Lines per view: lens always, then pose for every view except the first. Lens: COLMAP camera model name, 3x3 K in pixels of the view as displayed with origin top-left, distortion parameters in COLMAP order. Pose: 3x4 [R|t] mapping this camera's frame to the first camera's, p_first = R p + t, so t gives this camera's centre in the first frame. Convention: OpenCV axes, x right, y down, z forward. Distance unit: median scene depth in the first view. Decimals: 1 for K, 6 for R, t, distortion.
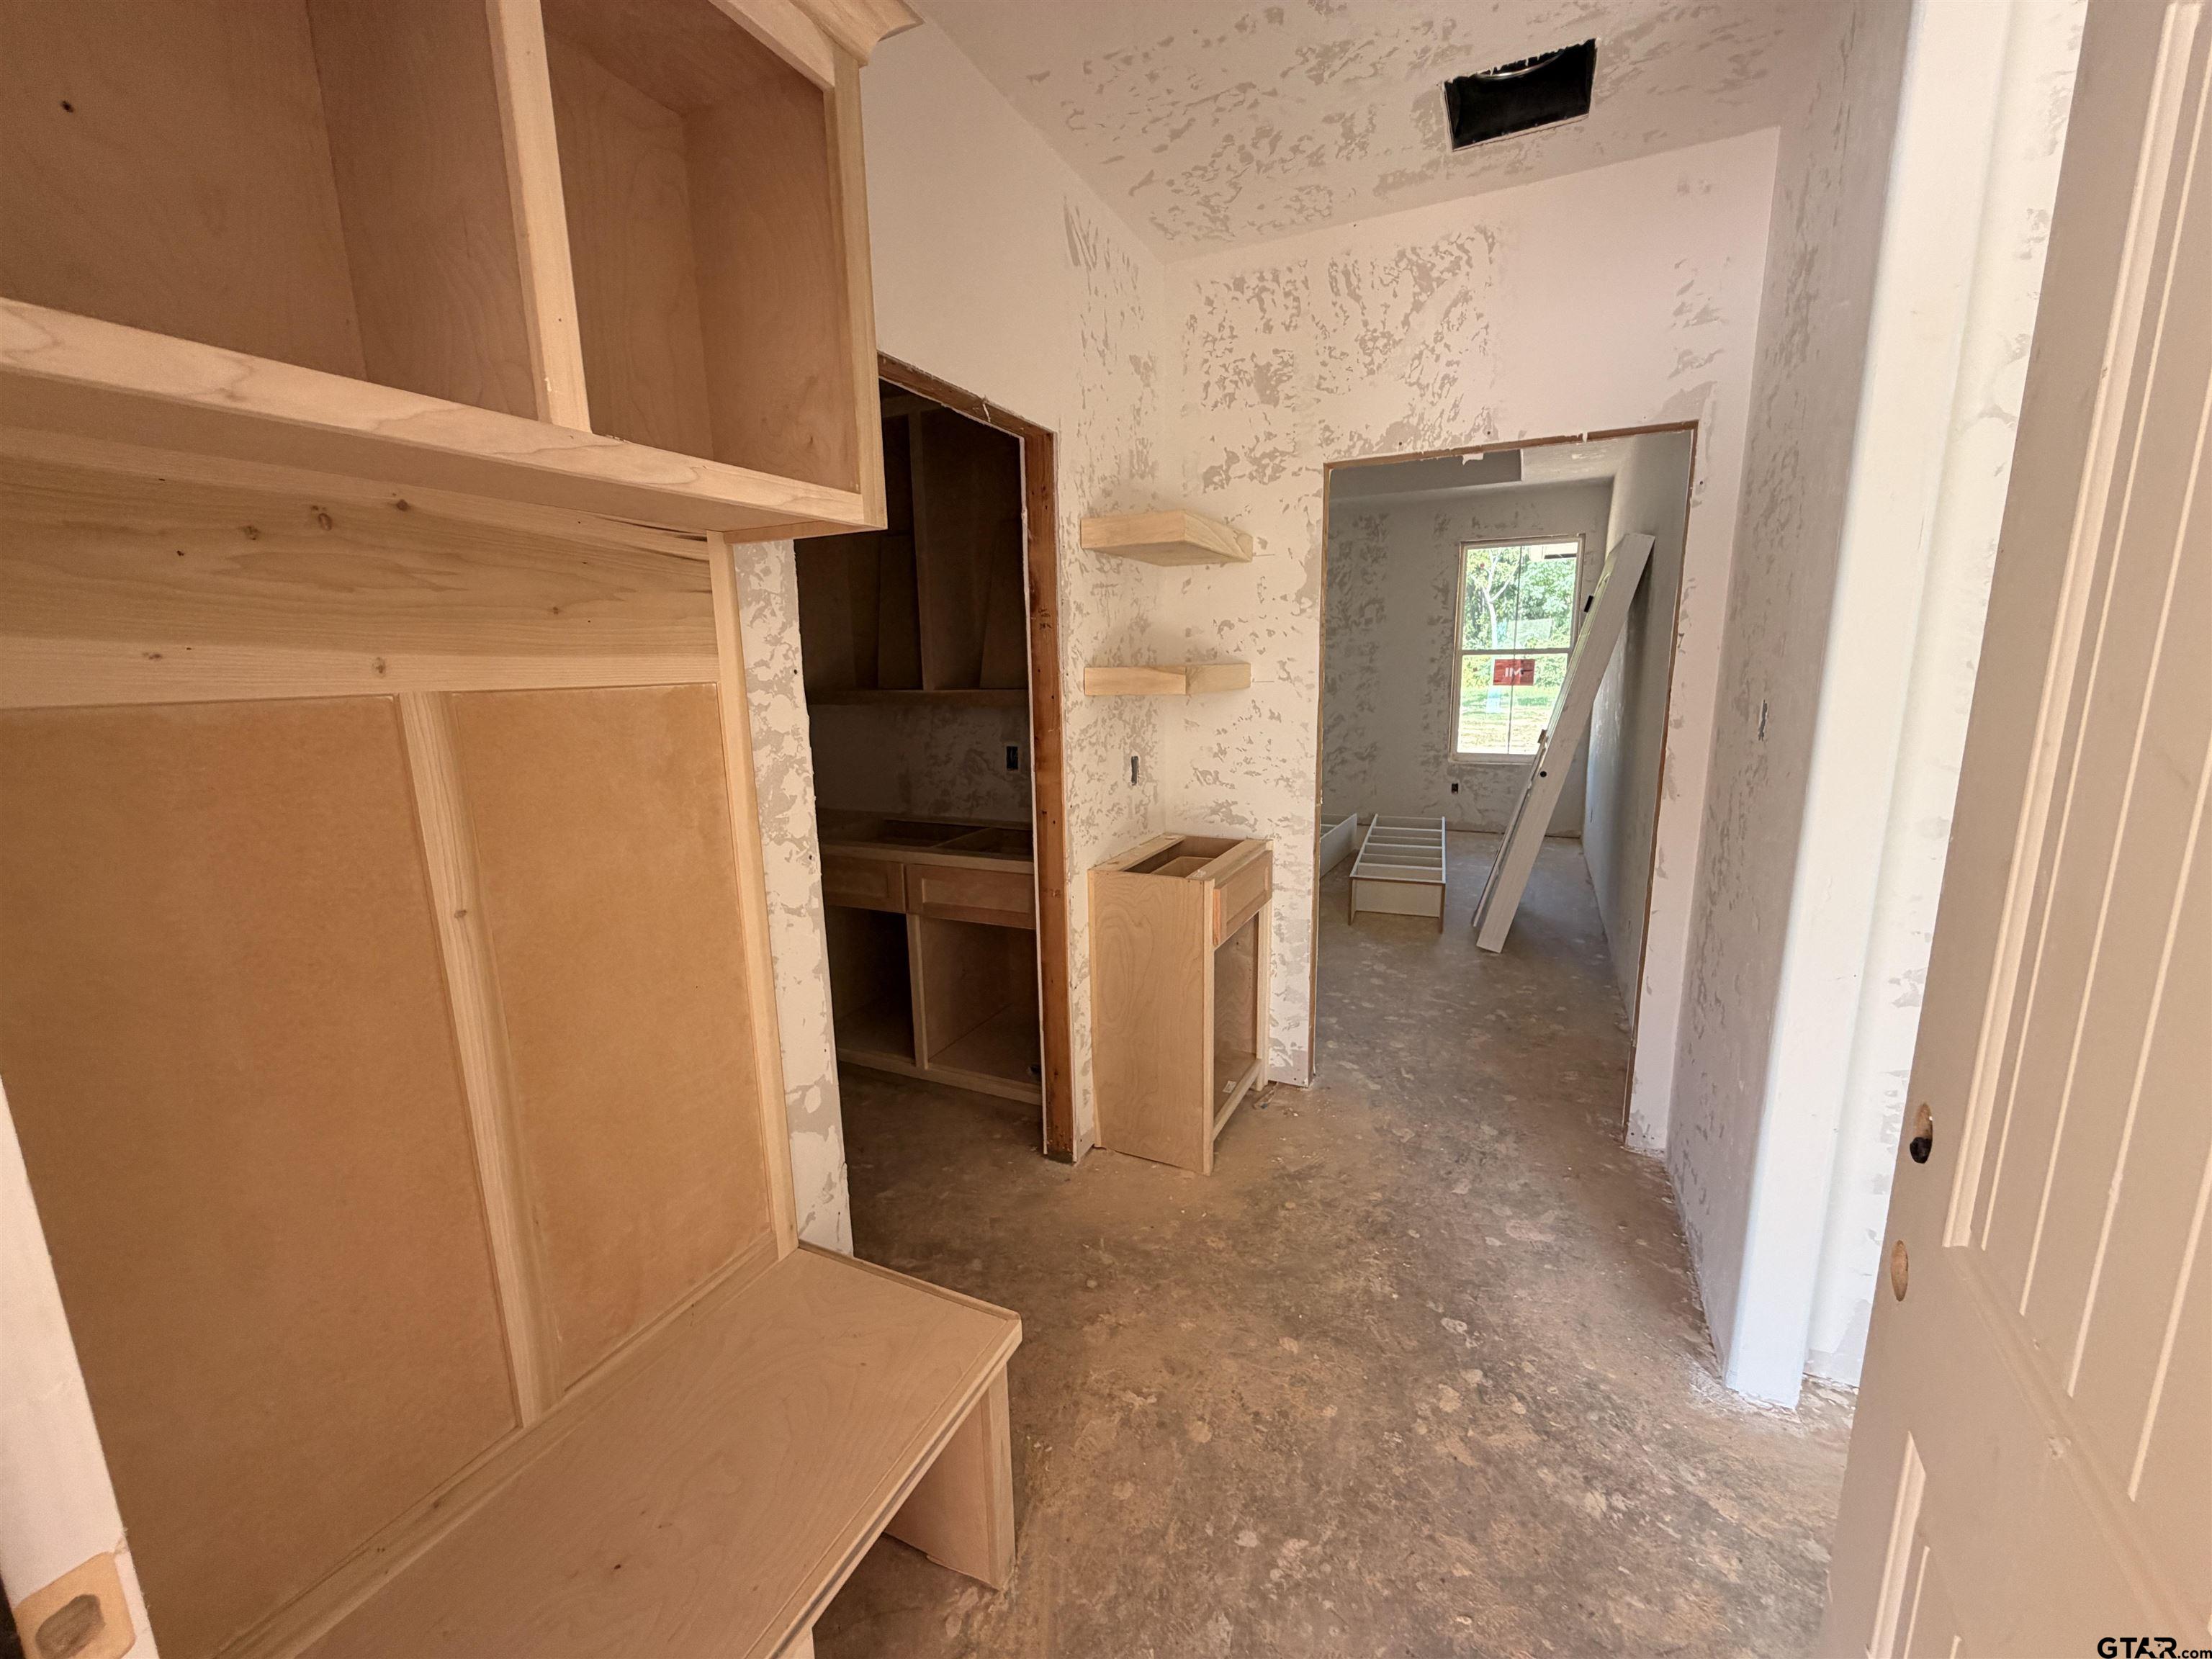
lens RADIAL K [[880.5, 0, 1102.8], [0, 880.5, 837.3], [0, 0, 1]] dist [-0.000236, -0.000202]
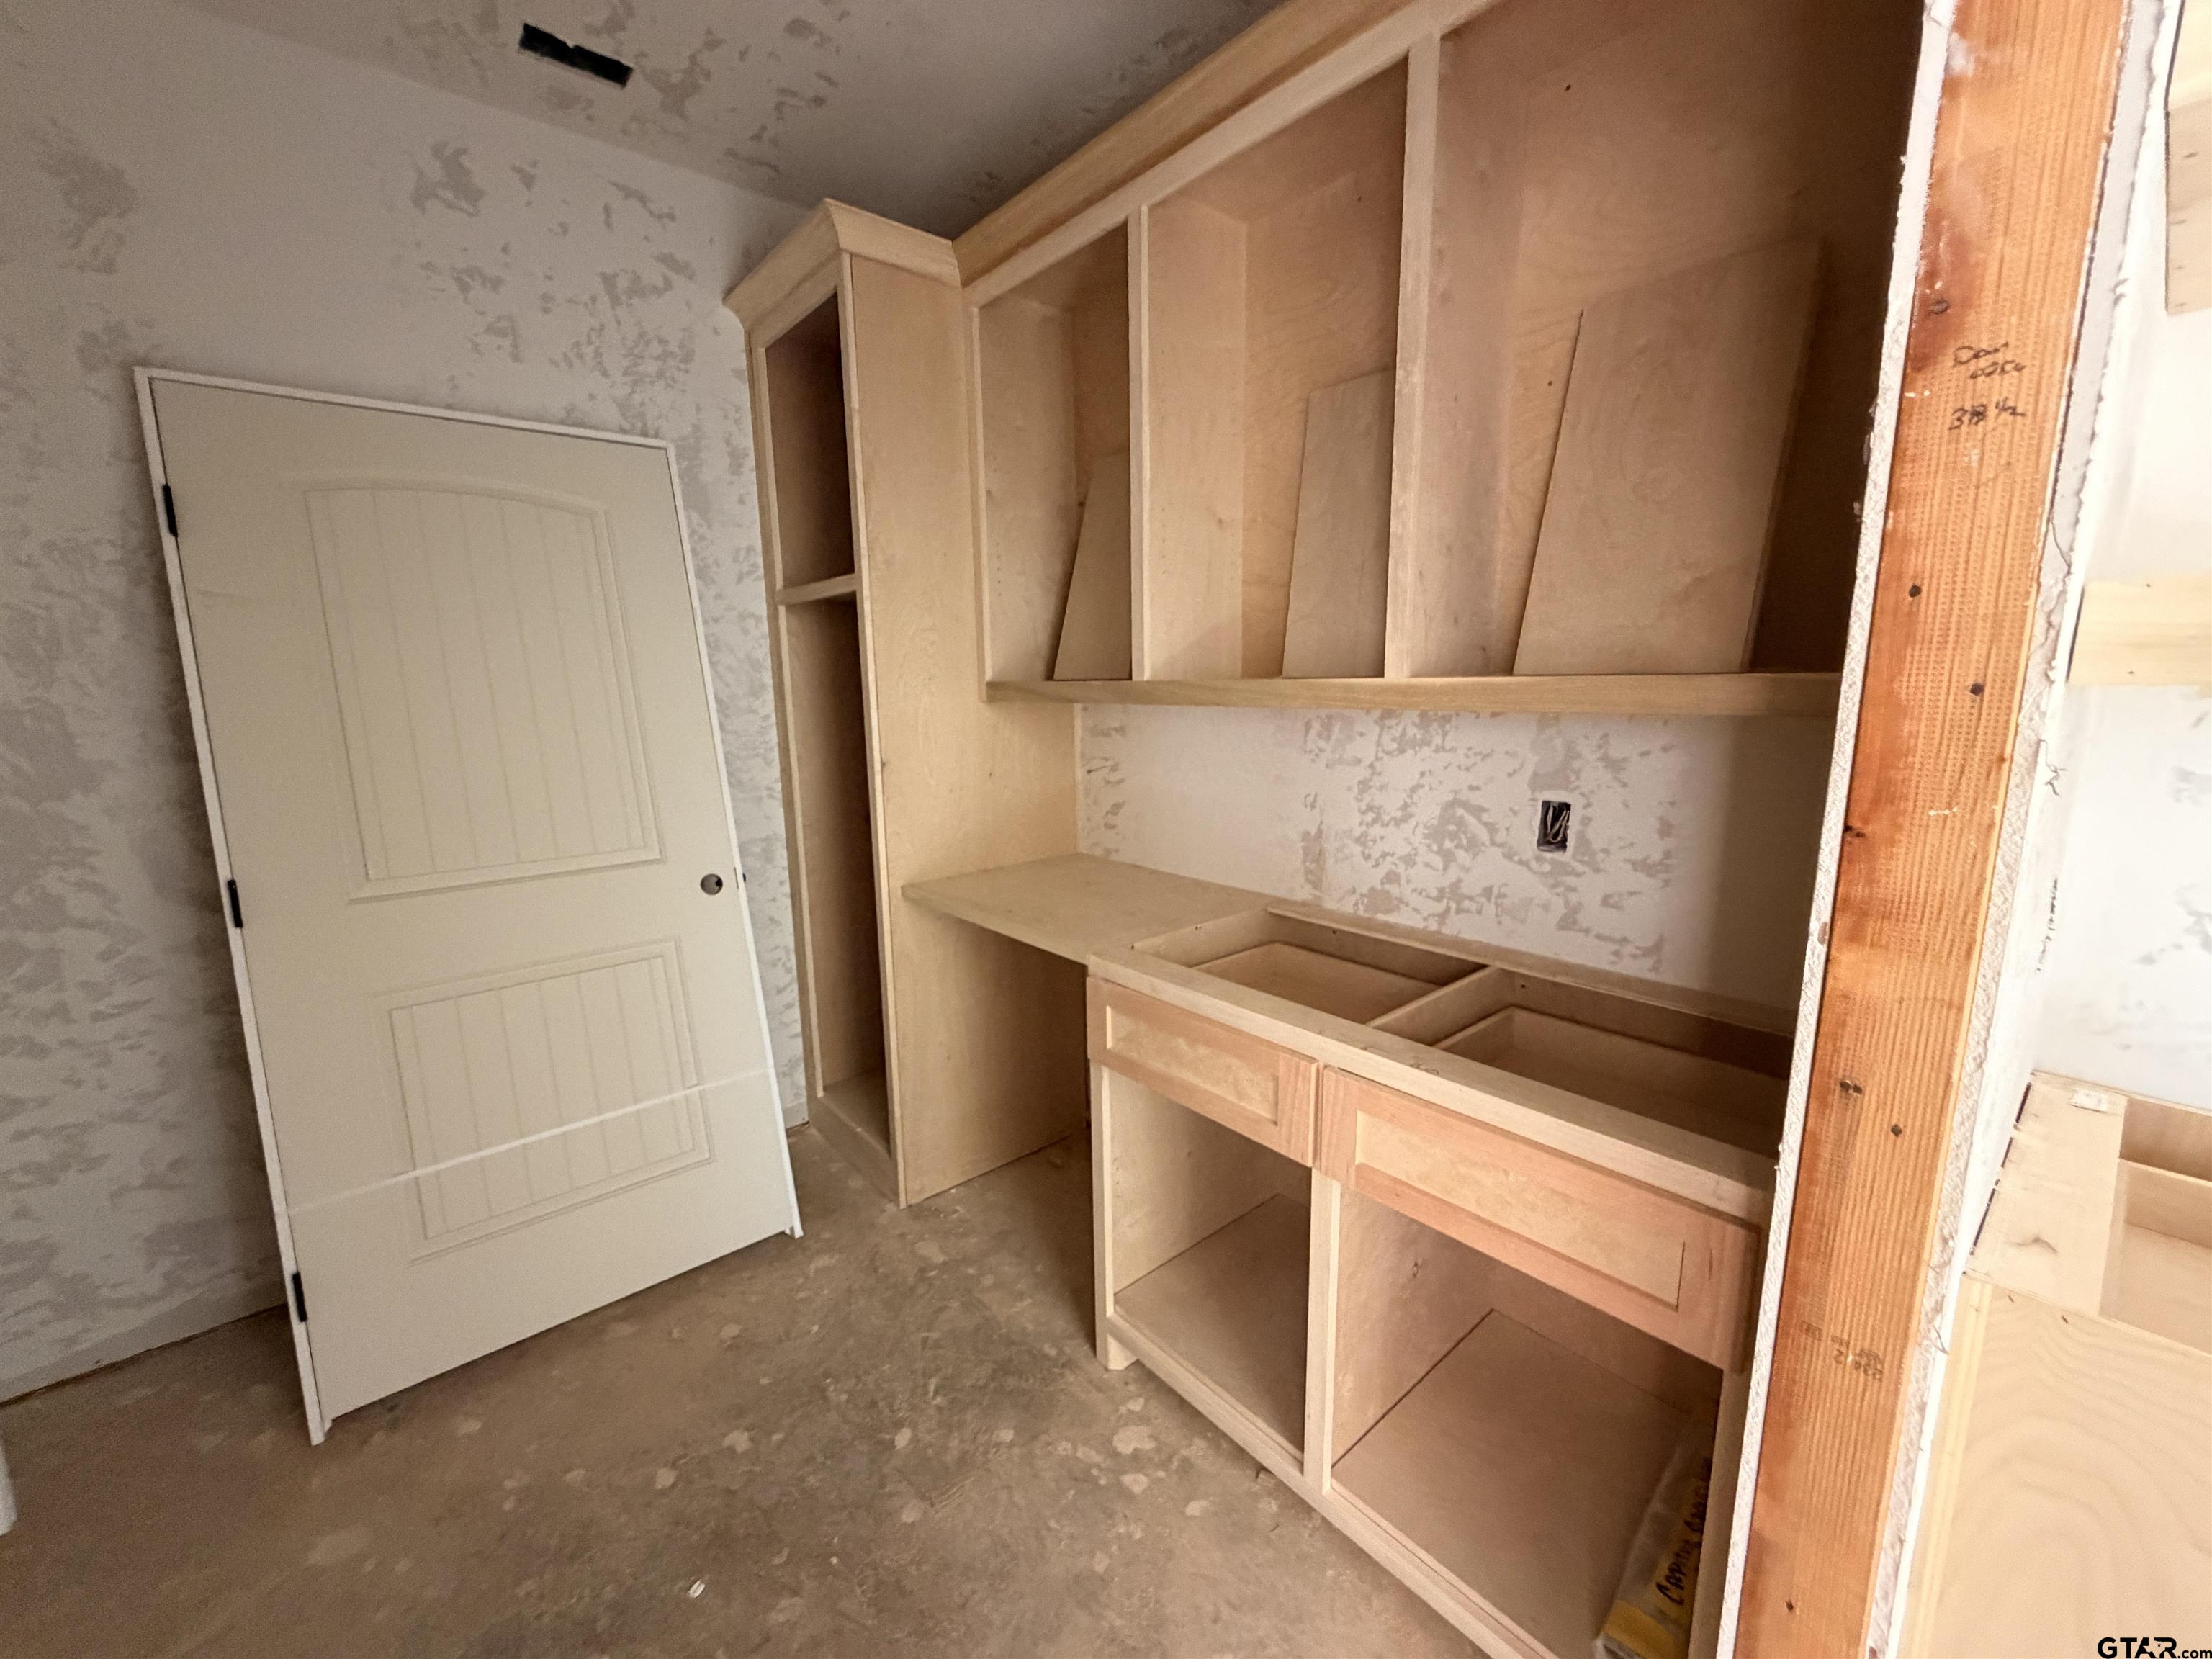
lens RADIAL K [[880.5, 0, 1099.4], [0, 880.5, 831.6], [0, 0, 1]] dist [-0.000236, -0.000202]
pose [[0.911567, 0.072855, -0.404646, -0.162891], [-0.077752, 0.996963, 0.004342, -0.085205], [0.403733, 0.027505, 0.914463, 0.571846]]
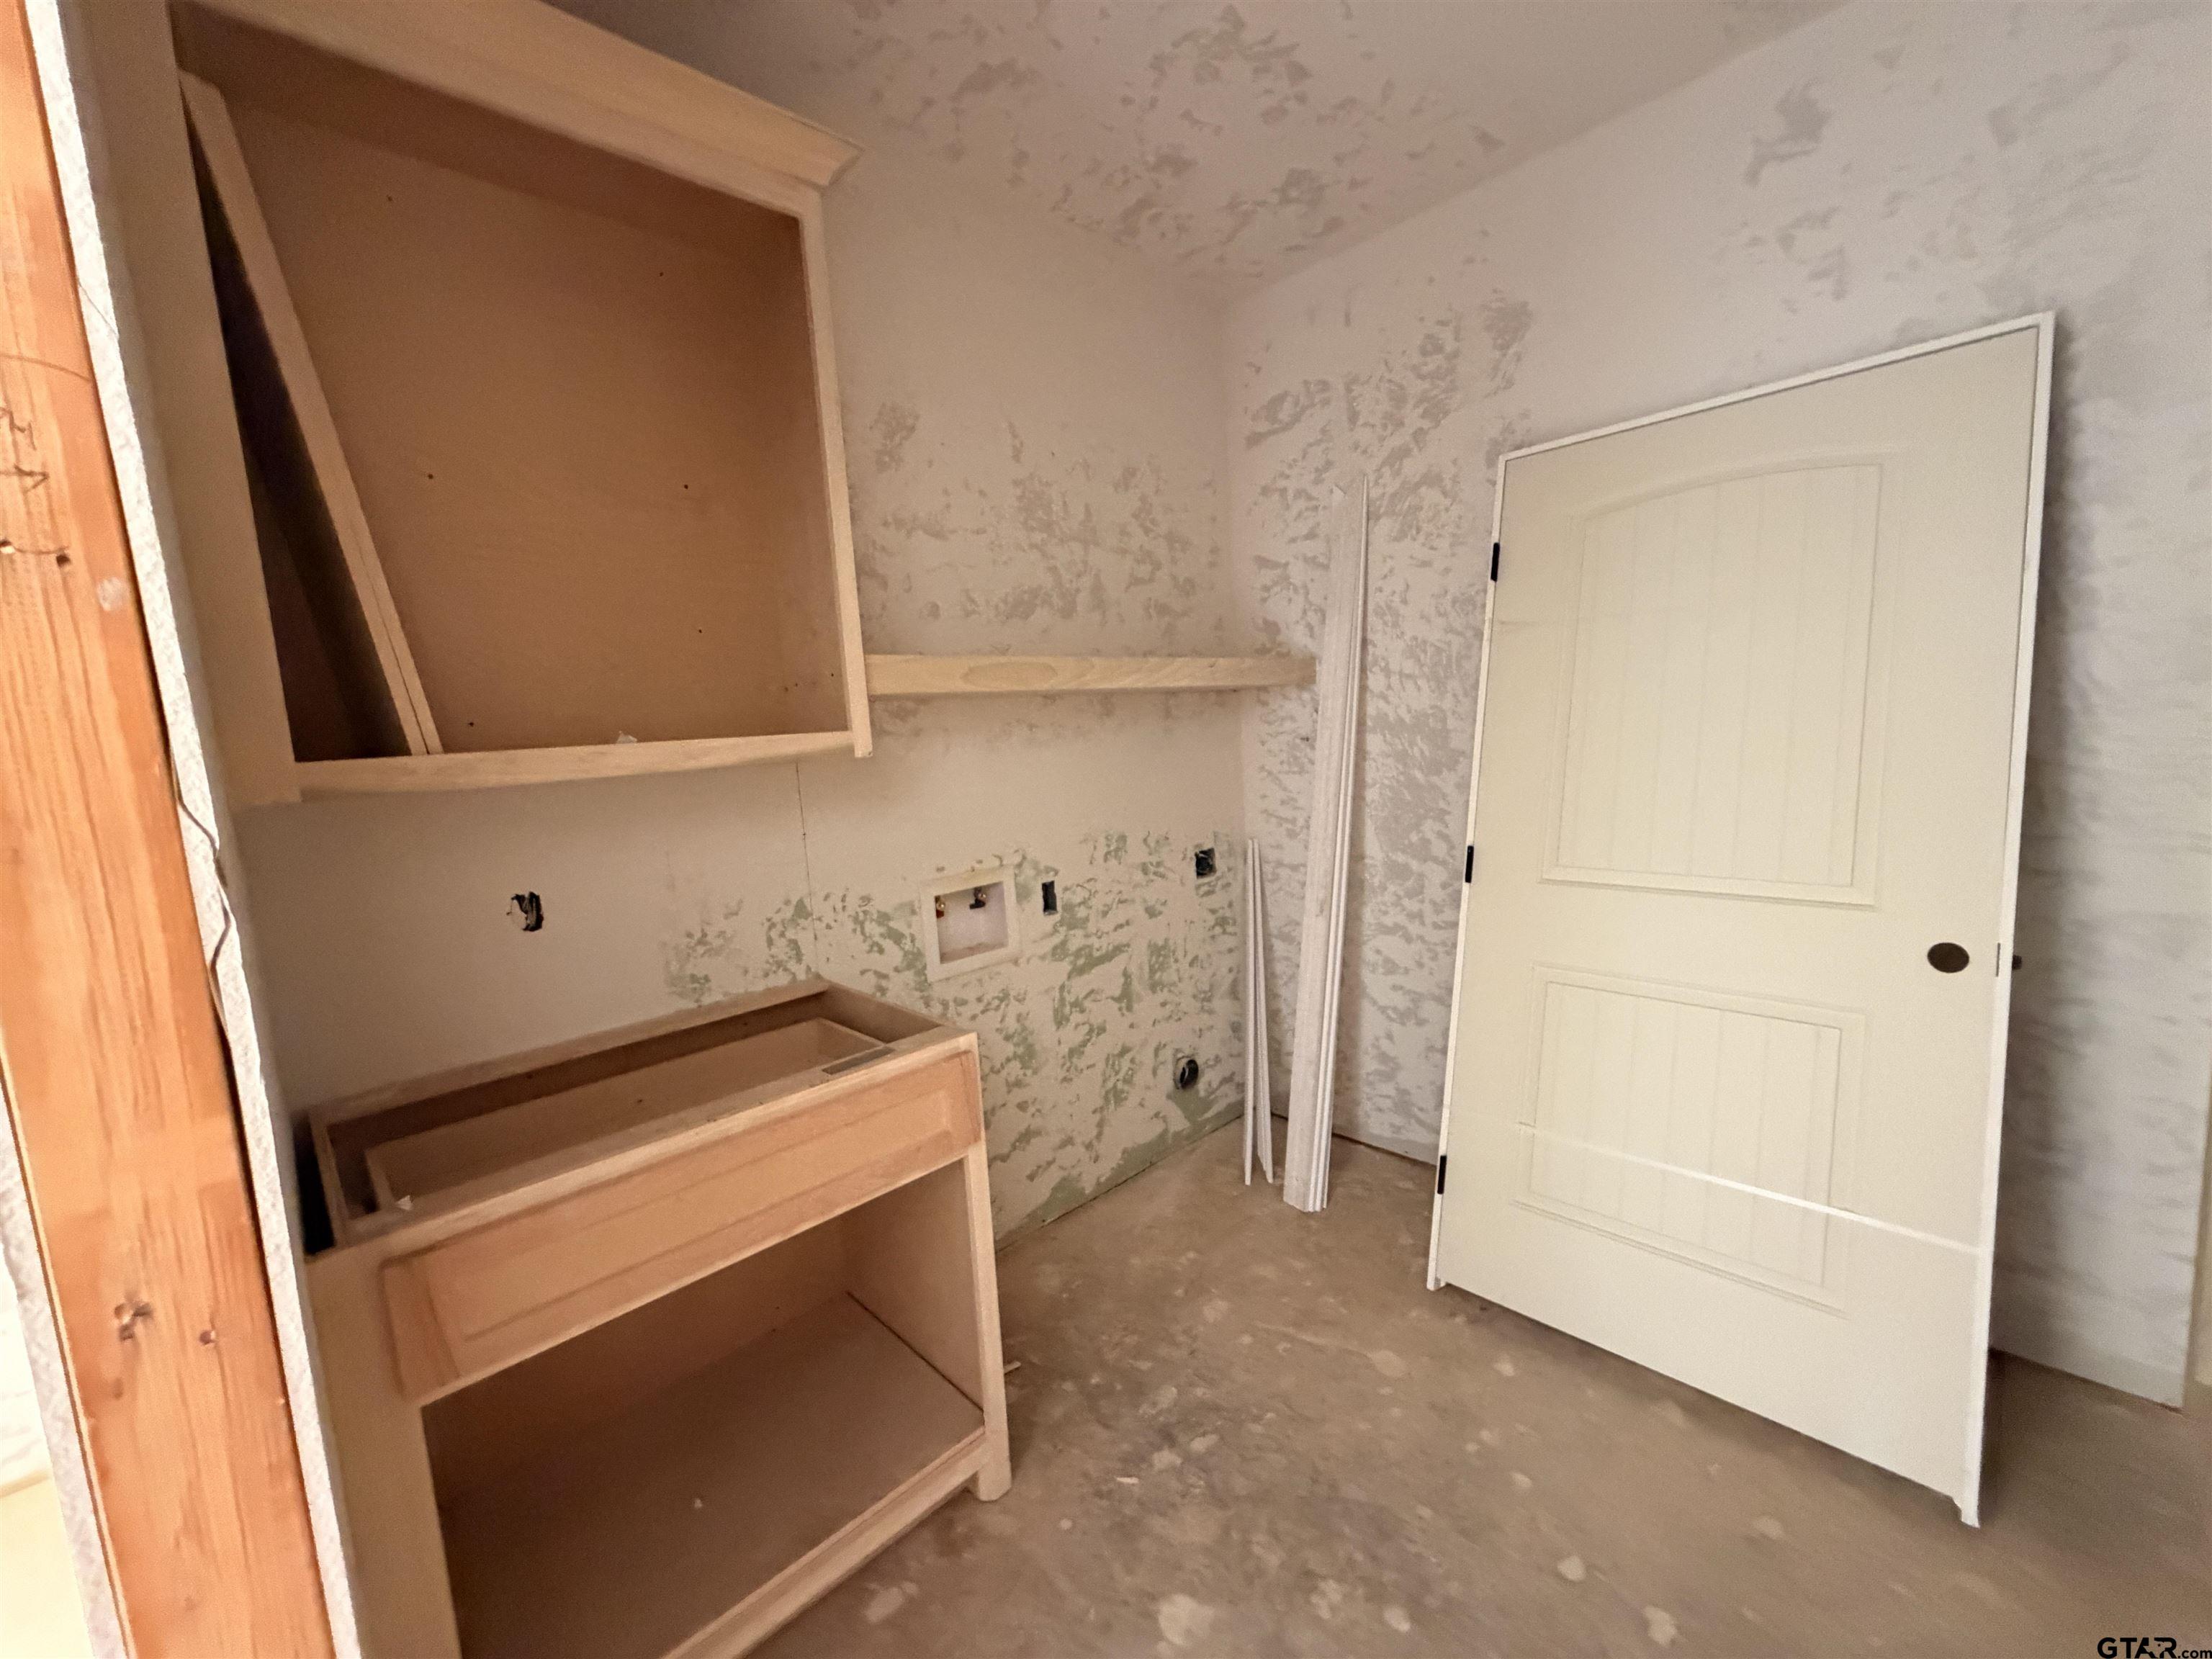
lens RADIAL K [[880.5, 0, 1098.2], [0, 880.5, 833.9], [0, 0, 1]] dist [-0.000236, -0.000202]
pose [[-0.358828, 0.148733, -0.921478, -0.086886], [-0.118353, 0.972005, 0.202976, -0.152773], [0.925870, 0.181893, -0.331179, 0.947163]]
